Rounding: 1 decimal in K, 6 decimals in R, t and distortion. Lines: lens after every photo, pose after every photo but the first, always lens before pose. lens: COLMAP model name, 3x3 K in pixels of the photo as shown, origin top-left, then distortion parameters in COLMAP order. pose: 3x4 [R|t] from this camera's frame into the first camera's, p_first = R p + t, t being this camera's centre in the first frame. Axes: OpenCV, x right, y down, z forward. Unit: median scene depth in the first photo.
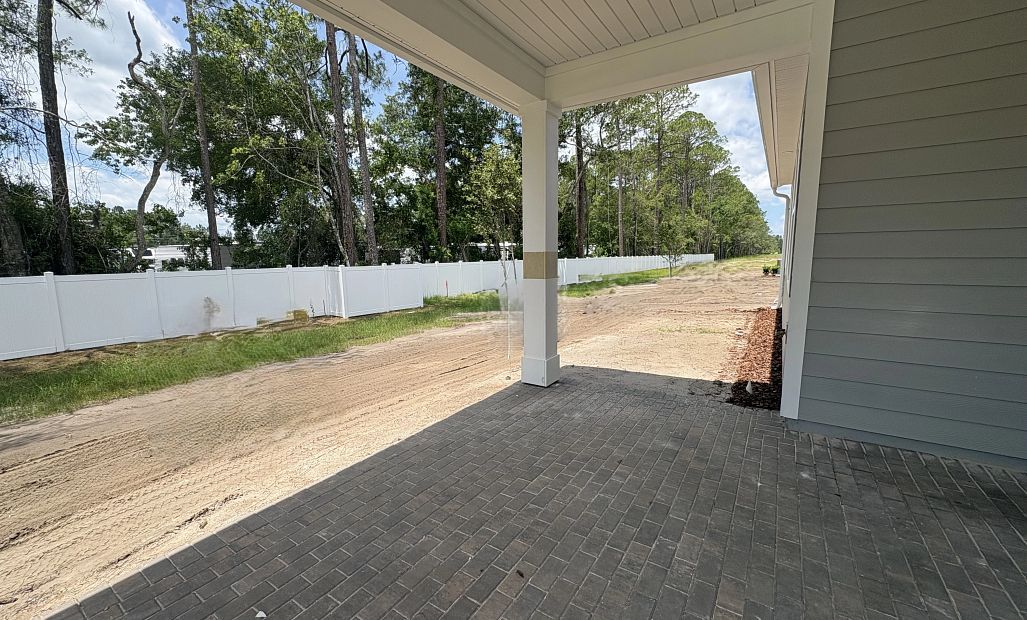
lens RADIAL K [[413.5, 0, 516.0], [0, 413.5, 311.1], [0, 0, 1]] dist [-0.002613, -0.000294]
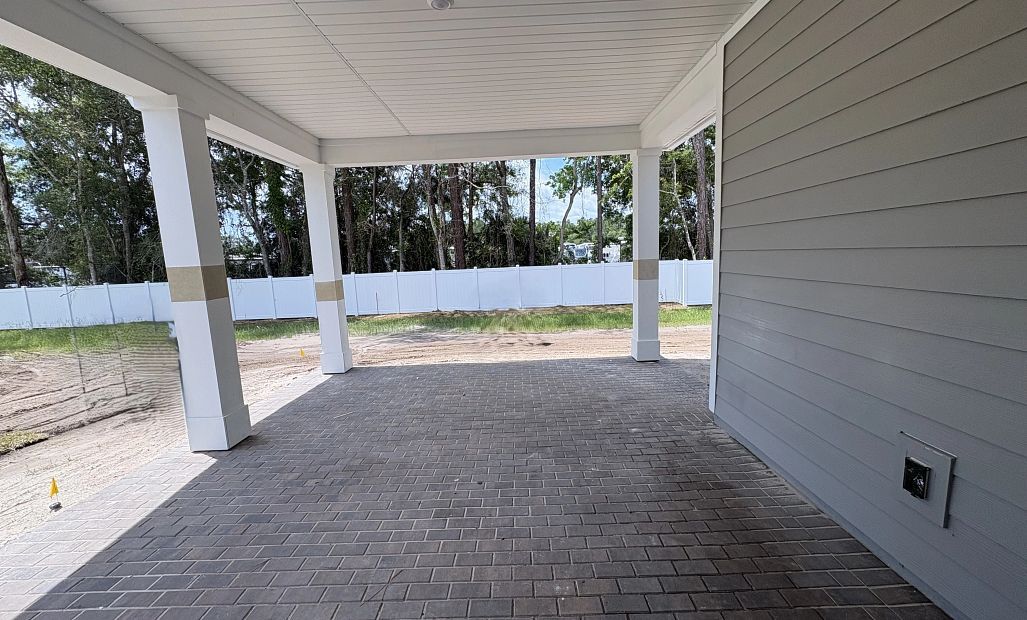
lens RADIAL K [[413.5, 0, 510.4], [0, 413.5, 312.1], [0, 0, 1]] dist [-0.002613, -0.000294]
pose [[0.529770, 0.103859, -0.841758, 0.299504], [-0.075224, 0.994317, 0.075339, -0.013724], [0.844799, 0.023409, 0.534572, -0.021726]]
